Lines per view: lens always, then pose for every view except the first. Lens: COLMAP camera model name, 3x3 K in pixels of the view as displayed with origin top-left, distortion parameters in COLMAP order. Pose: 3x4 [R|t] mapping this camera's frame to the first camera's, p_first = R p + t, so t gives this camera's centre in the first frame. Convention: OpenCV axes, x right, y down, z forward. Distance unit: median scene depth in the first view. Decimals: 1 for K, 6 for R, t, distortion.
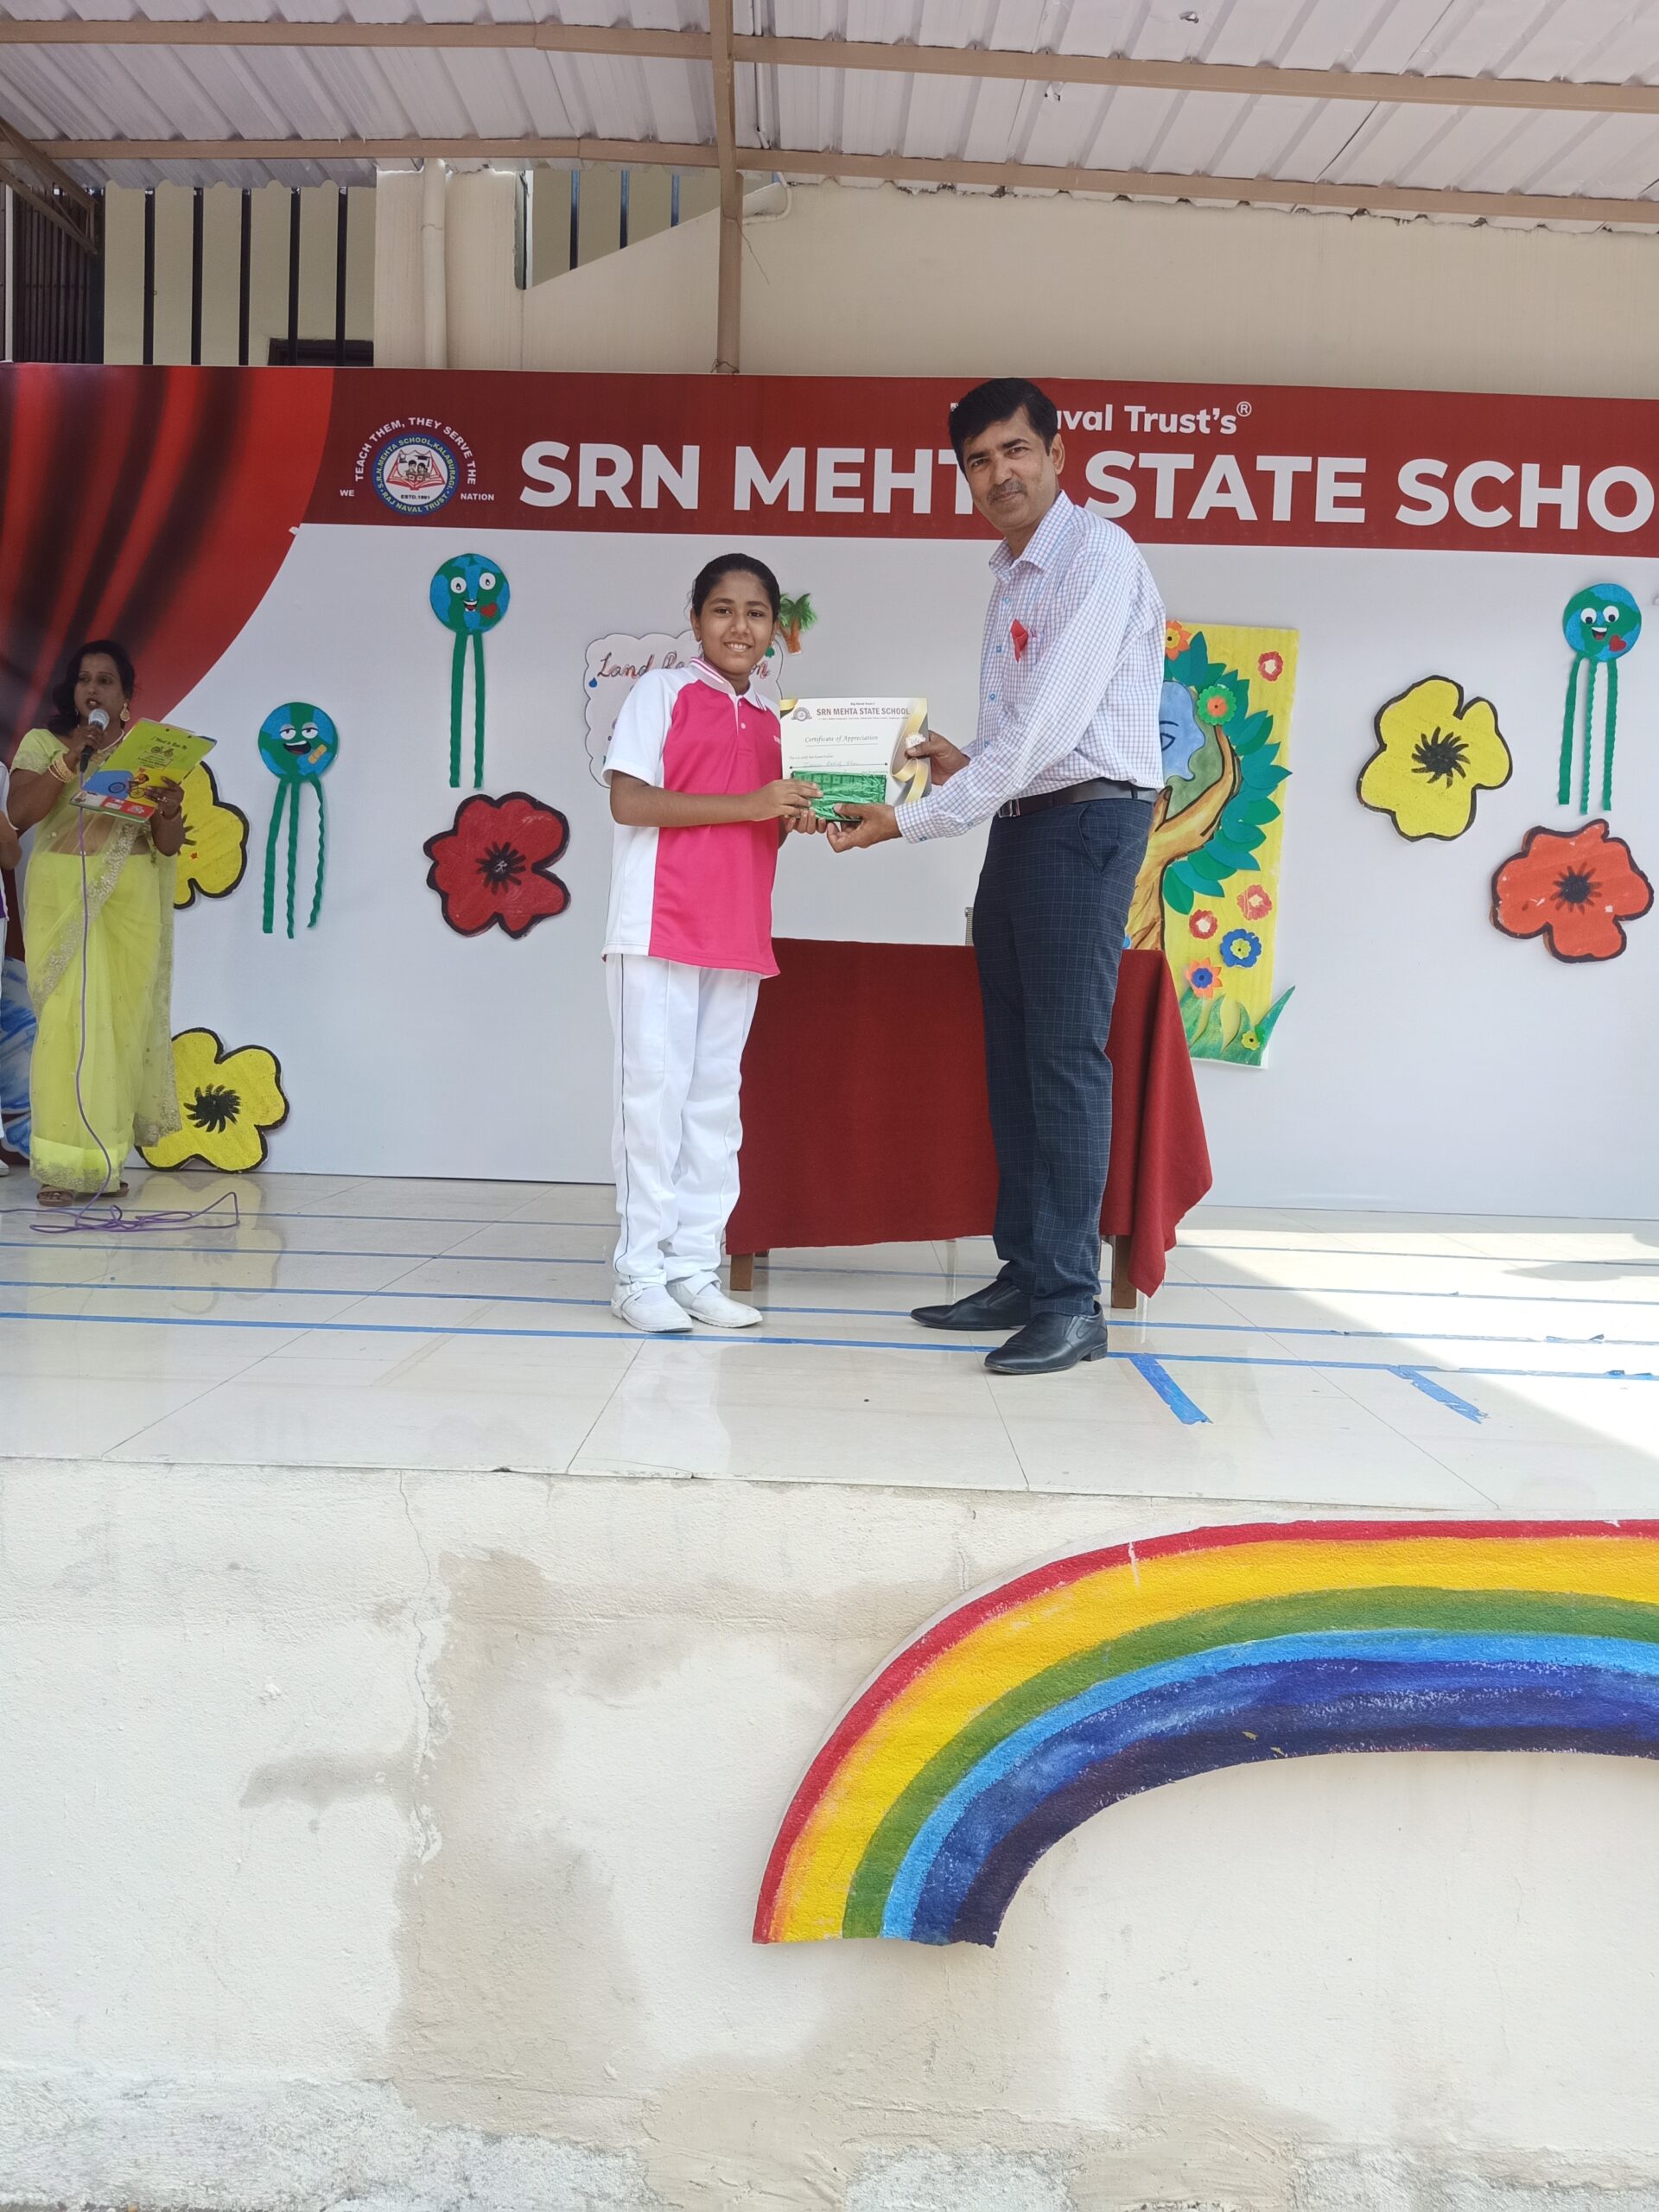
lens RADIAL K [[1627.0, 0, 832.3], [0, 1627.0, 1110.1], [0, 0, 1]] dist [0.106758, -0.164773]
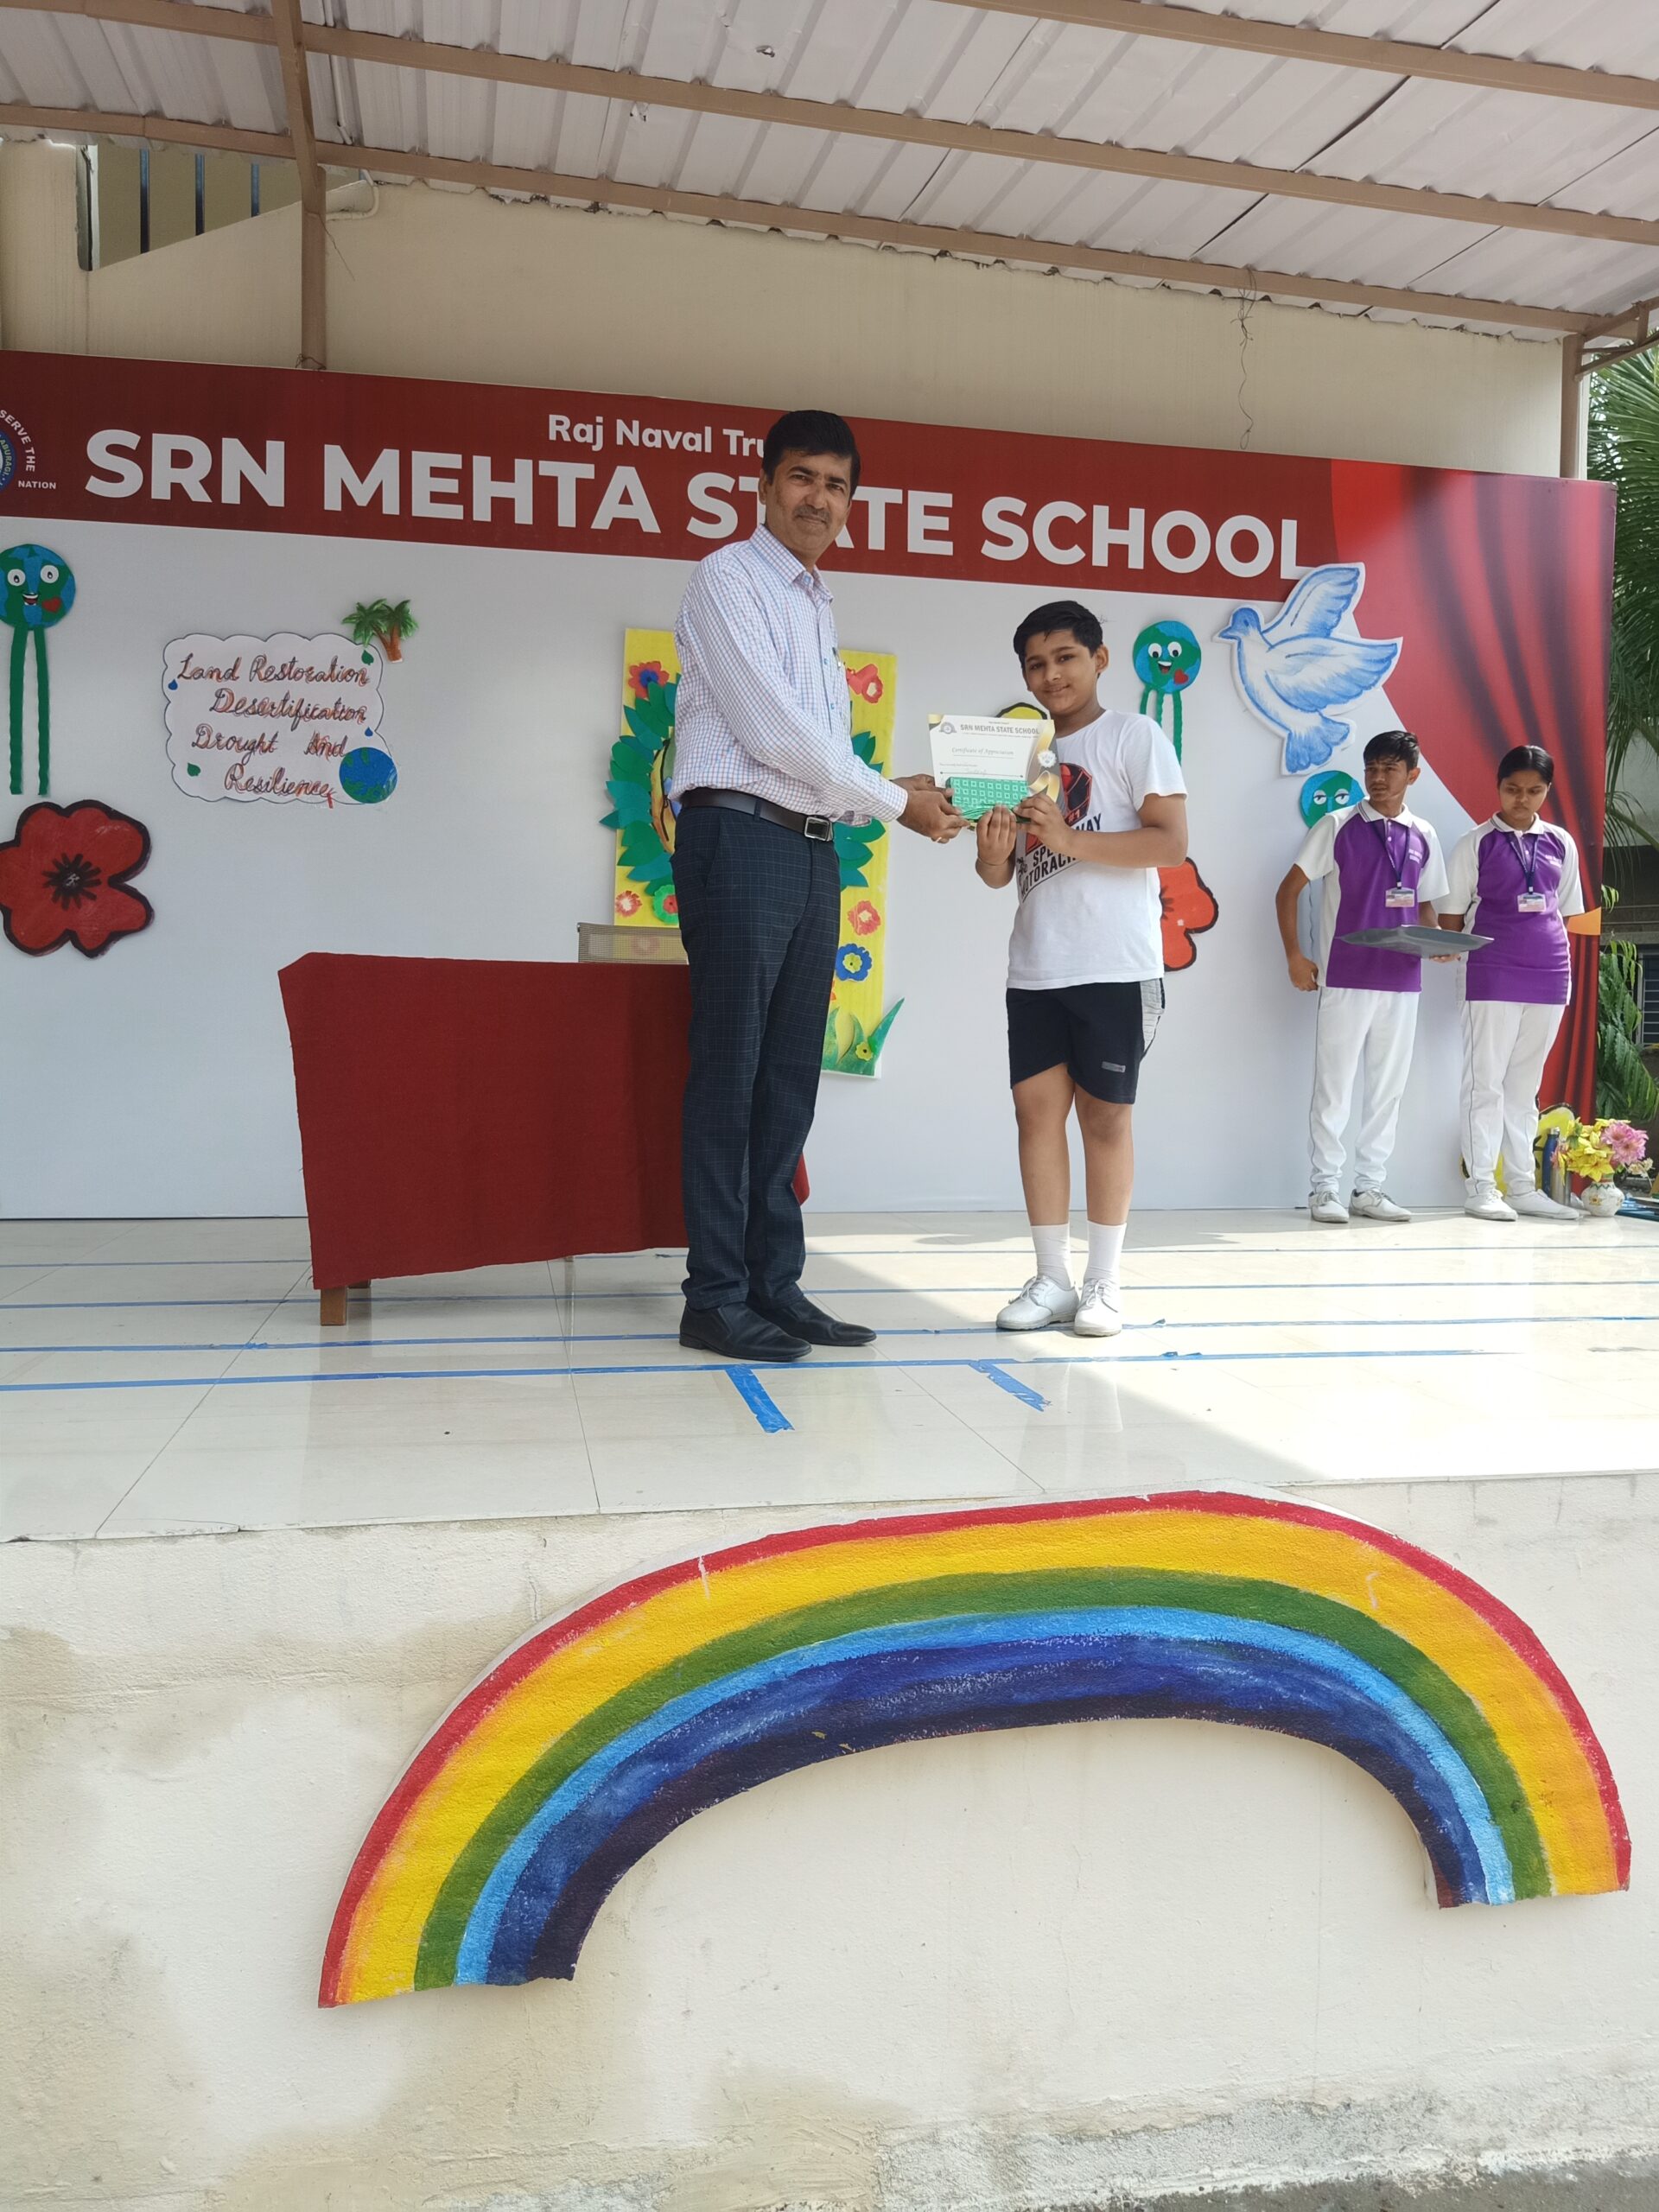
lens RADIAL K [[1627.0, 0, 832.3], [0, 1627.0, 1110.1], [0, 0, 1]] dist [0.106758, -0.164773]
pose [[0.978508, -0.028687, 0.204206, 0.023670], [0.030223, 0.999533, -0.004405, -0.001339], [-0.203984, 0.010482, 0.978918, -0.001448]]
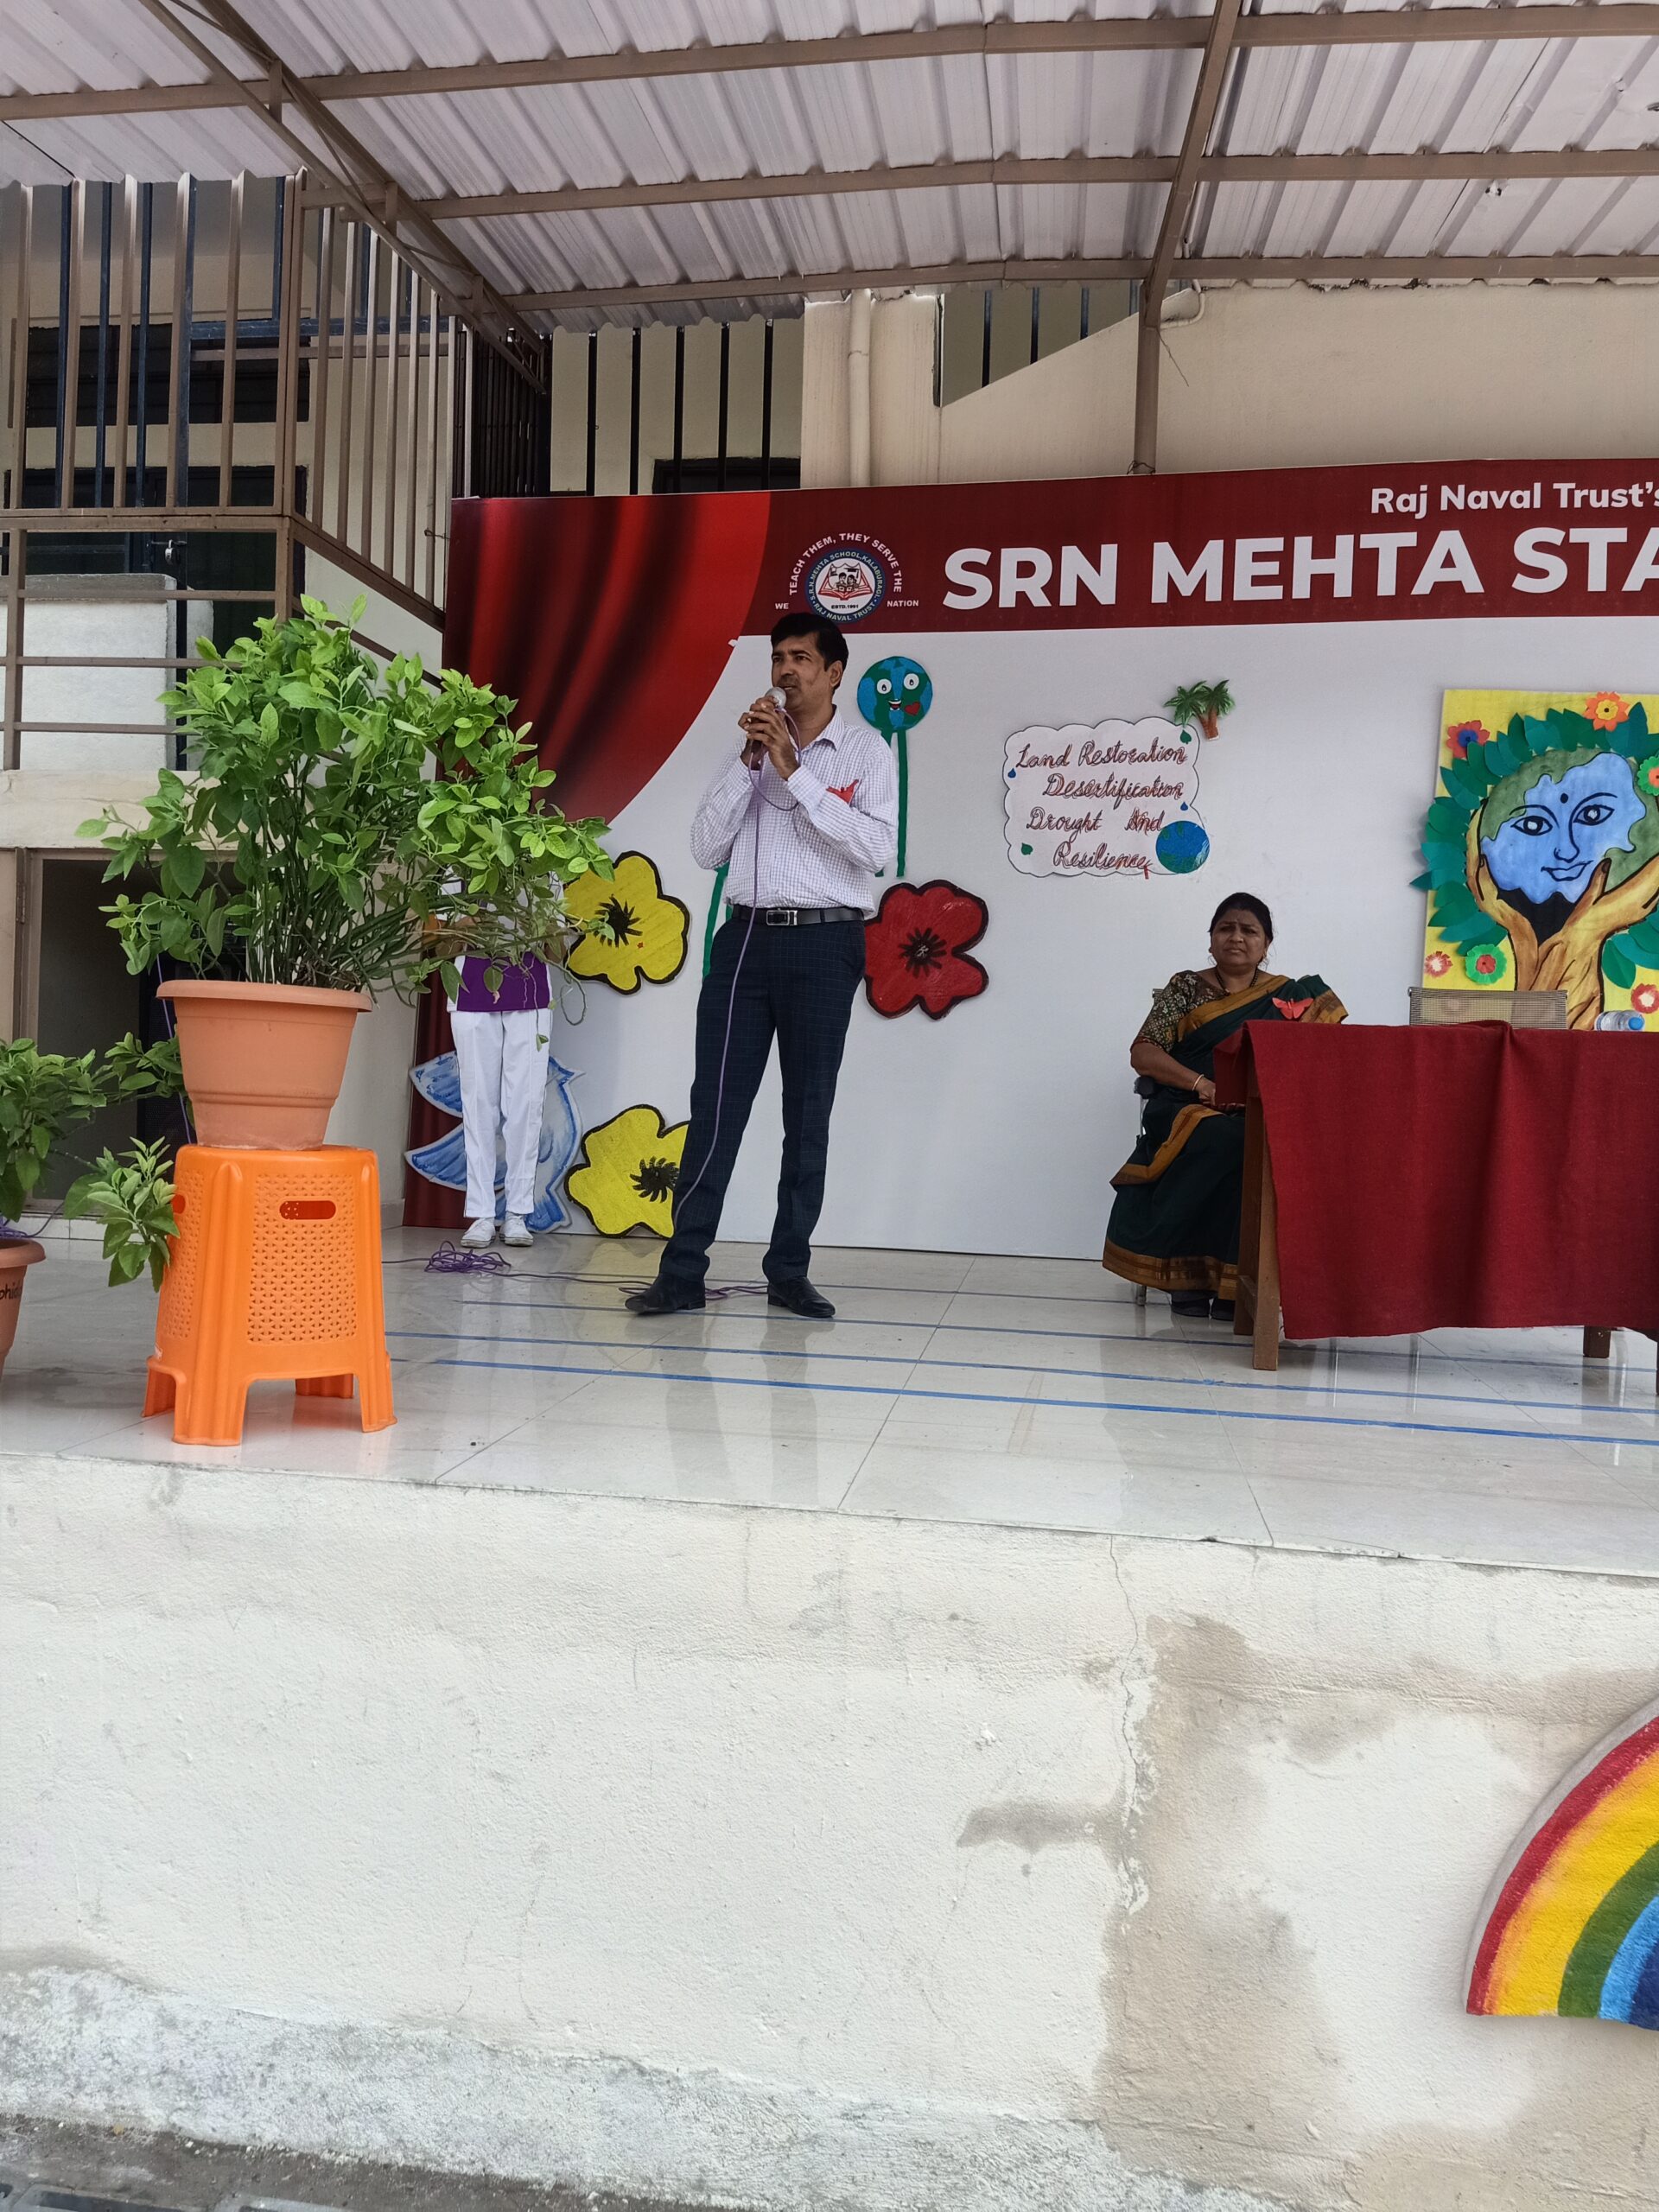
lens RADIAL K [[1627.0, 0, 832.3], [0, 1627.0, 1110.1], [0, 0, 1]] dist [0.106758, -0.164773]
pose [[0.989843, 0.001655, -0.142153, -0.111240], [-0.007384, 0.999181, -0.039784, -0.004995], [0.141971, 0.040430, 0.989045, -0.034843]]
